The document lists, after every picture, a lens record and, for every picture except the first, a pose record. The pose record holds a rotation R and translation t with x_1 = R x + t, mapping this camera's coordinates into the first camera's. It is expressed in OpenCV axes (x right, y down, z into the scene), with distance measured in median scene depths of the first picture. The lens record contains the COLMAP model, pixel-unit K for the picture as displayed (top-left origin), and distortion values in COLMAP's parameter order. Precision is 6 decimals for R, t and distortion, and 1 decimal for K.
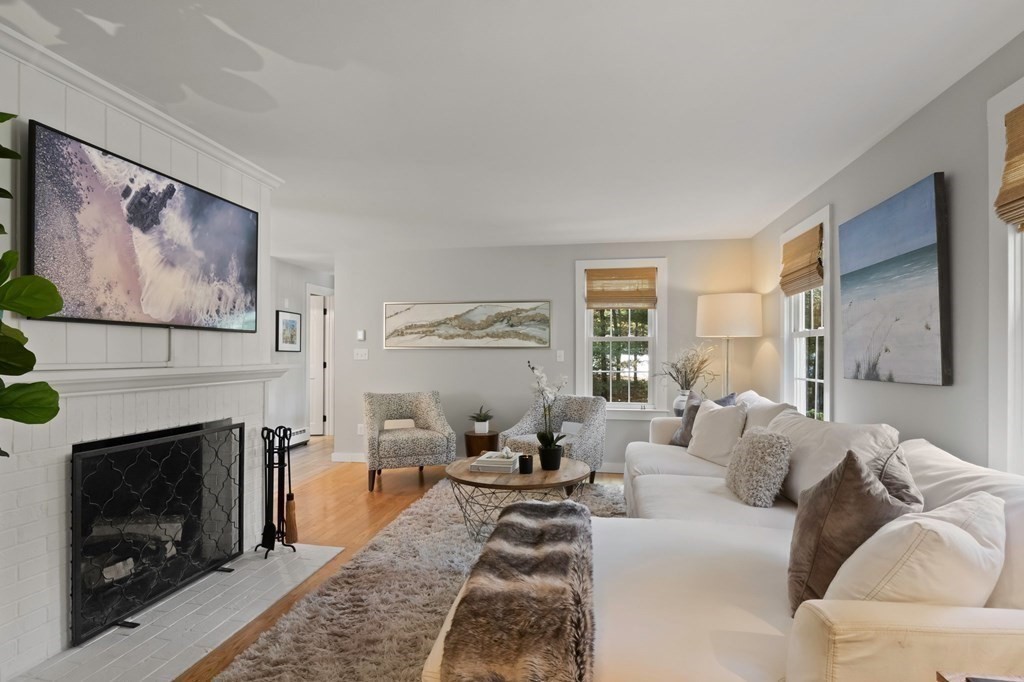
lens RADIAL K [[516.9, 0, 502.5], [0, 516.9, 353.7], [0, 0, 1]] dist [-0.008042, -0.001401]
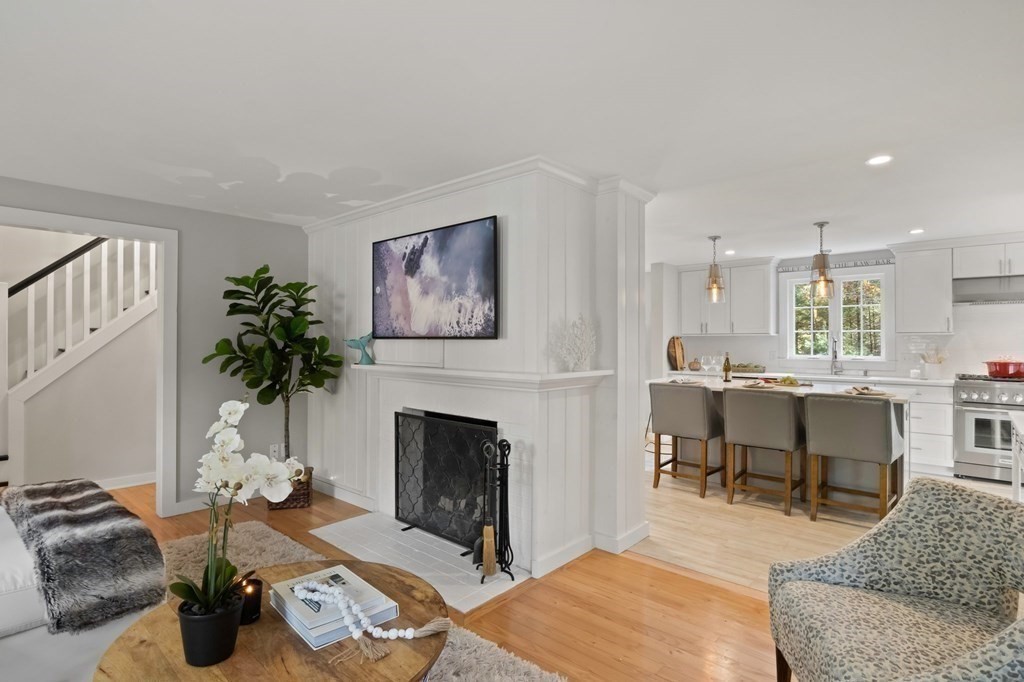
lens RADIAL K [[516.9, 0, 509.9], [0, 516.9, 340.2], [0, 0, 1]] dist [-0.008042, -0.001401]
pose [[-0.521821, -0.007088, -0.853026, 0.465807], [-0.006405, 0.999970, -0.004390, -0.046583], [0.853031, 0.003172, -0.521850, 2.091984]]
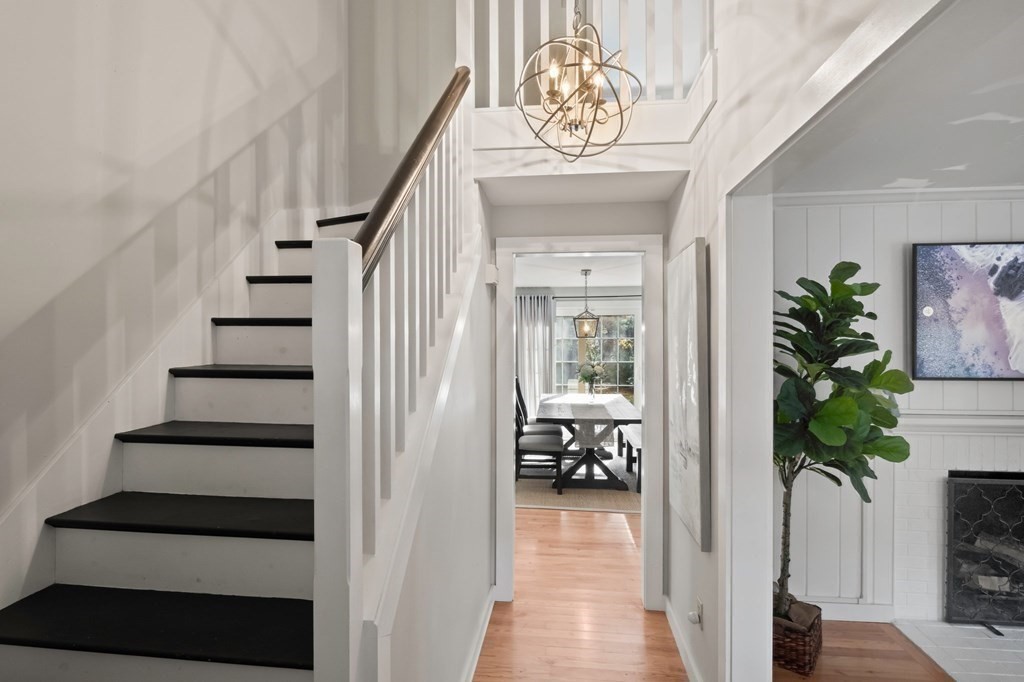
lens RADIAL K [[516.9, 0, 512.3], [0, 516.9, 345.3], [0, 0, 1]] dist [-0.008042, -0.001401]
pose [[0.067652, 0.001295, -0.997708, 0.381821], [0.001528, 0.999998, 0.001401, -0.139840], [0.997708, -0.001619, 0.067650, -0.199881]]
